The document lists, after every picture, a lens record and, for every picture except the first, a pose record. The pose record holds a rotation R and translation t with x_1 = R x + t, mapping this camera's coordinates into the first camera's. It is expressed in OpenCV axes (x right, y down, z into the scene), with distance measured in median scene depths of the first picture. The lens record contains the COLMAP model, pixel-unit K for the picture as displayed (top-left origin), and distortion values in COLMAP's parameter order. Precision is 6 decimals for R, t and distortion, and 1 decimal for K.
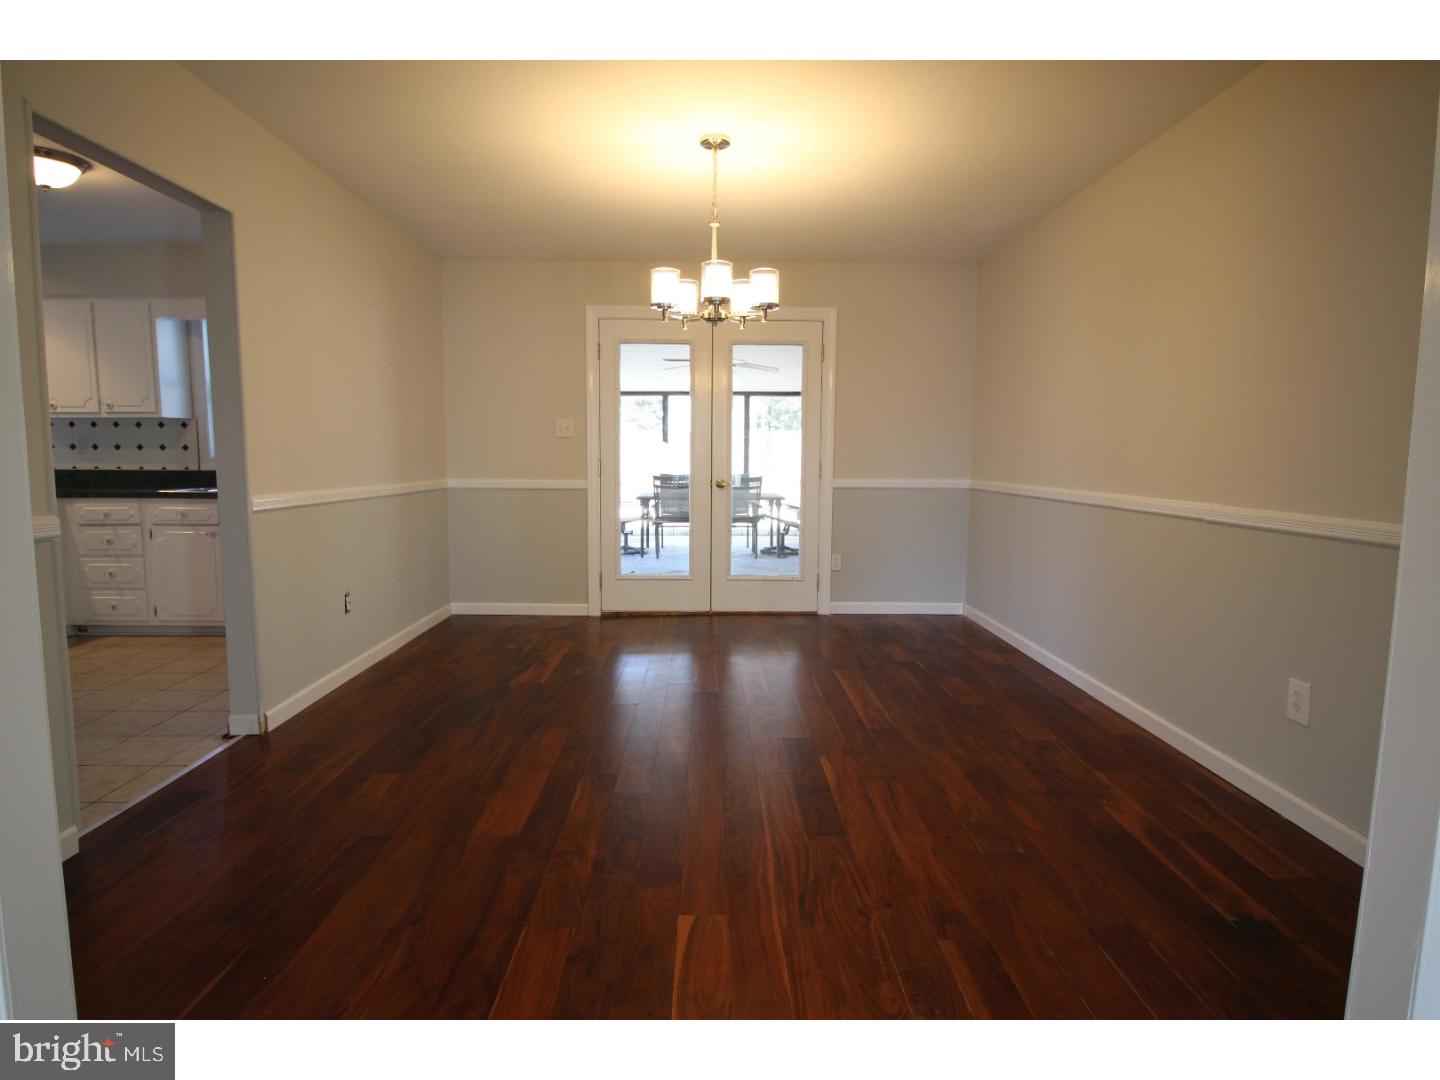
lens RADIAL K [[775.0, 0, 724.5], [0, 775.0, 539.5], [0, 0, 1]] dist [-0.011123, -0.002358]
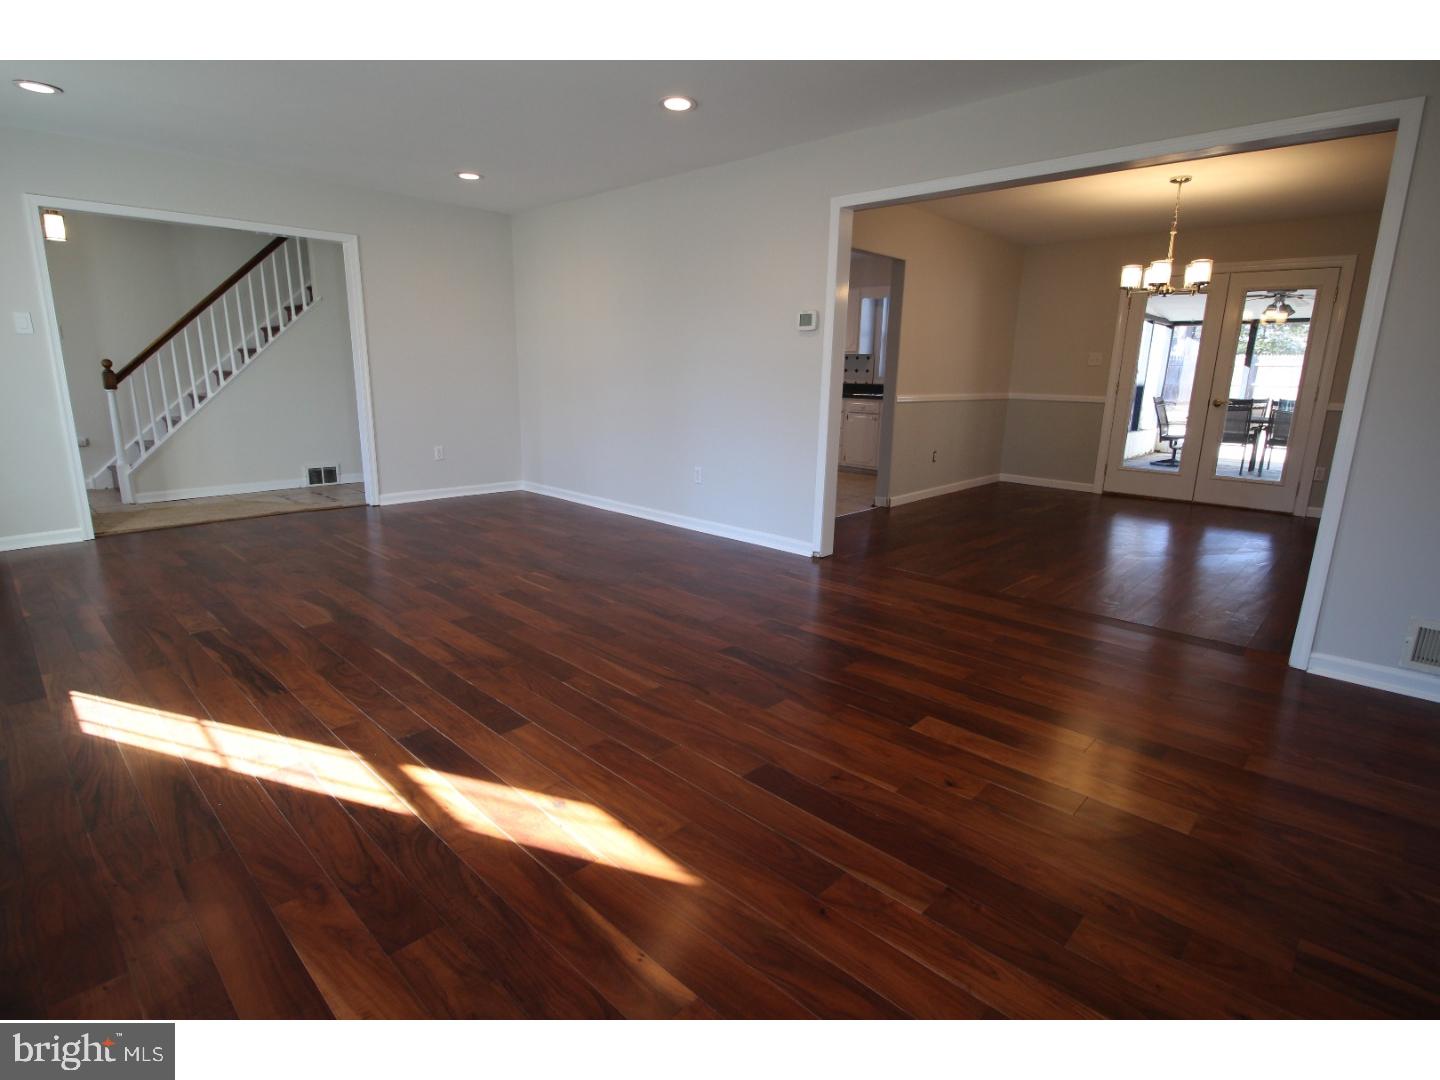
lens RADIAL K [[714.4, 0, 718.5], [0, 714.4, 549.0], [0, 0, 1]] dist [-0.005195, -0.001275]
pose [[0.704198, 0.176972, -0.687595, 0.282705], [-0.085575, 0.982533, 0.165242, 0.044812], [0.704828, -0.057522, 0.707042, -0.460003]]
